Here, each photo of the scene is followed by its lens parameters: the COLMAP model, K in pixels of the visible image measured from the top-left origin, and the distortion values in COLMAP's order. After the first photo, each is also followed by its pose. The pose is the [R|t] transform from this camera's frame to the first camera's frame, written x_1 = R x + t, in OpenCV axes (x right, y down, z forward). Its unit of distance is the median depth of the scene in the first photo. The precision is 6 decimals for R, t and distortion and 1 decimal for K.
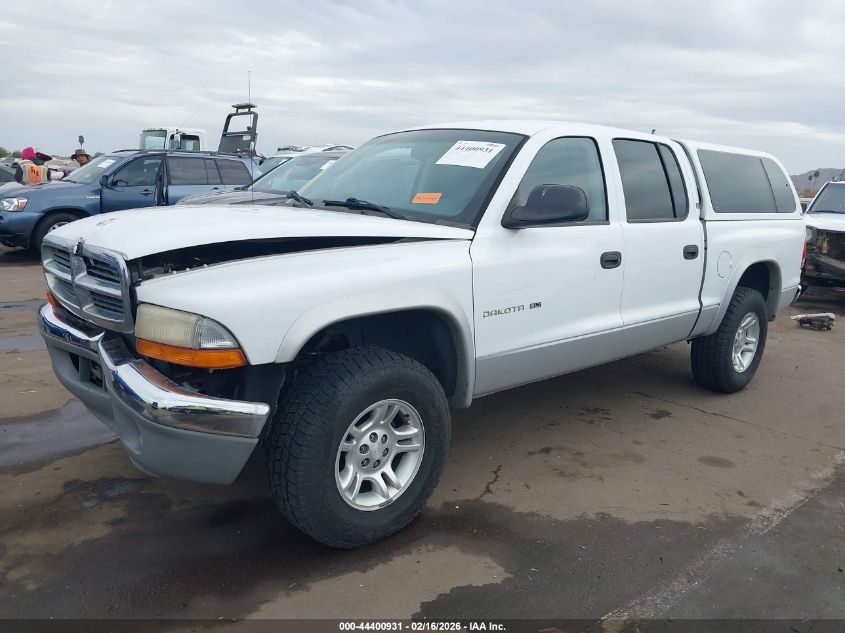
lens RADIAL K [[683.2, 0, 422.5], [0, 683.2, 316.5], [0, 0, 1]] dist [0.000960, 0.004018]
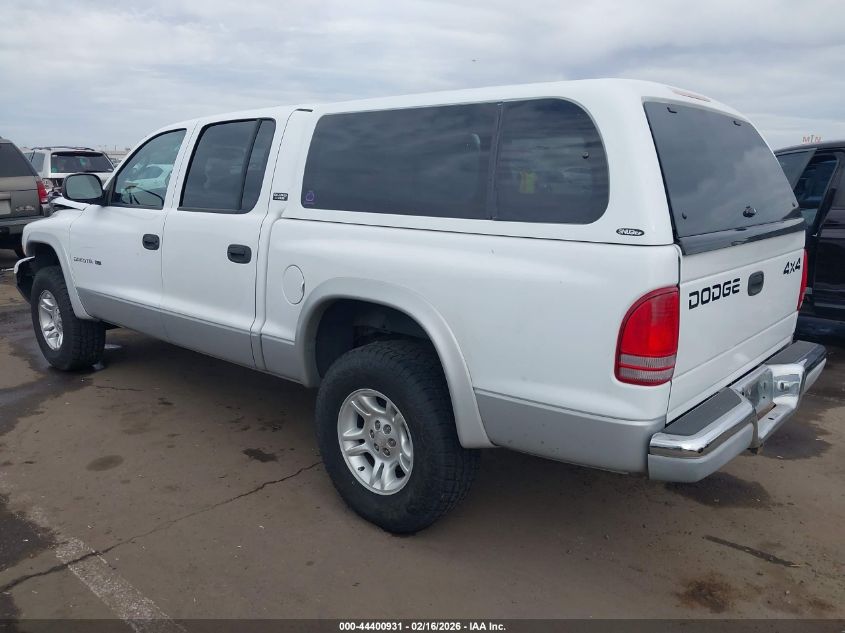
lens RADIAL K [[668.4, 0, 422.5], [0, 668.4, 339.1], [0, 0, 1]] dist [0.037817, -0.002776]
pose [[0.088251, 0.182355, -0.979264, 1.319576], [-0.211065, 0.964200, 0.160529, -0.187166], [0.973480, 0.192522, 0.123580, 1.254678]]
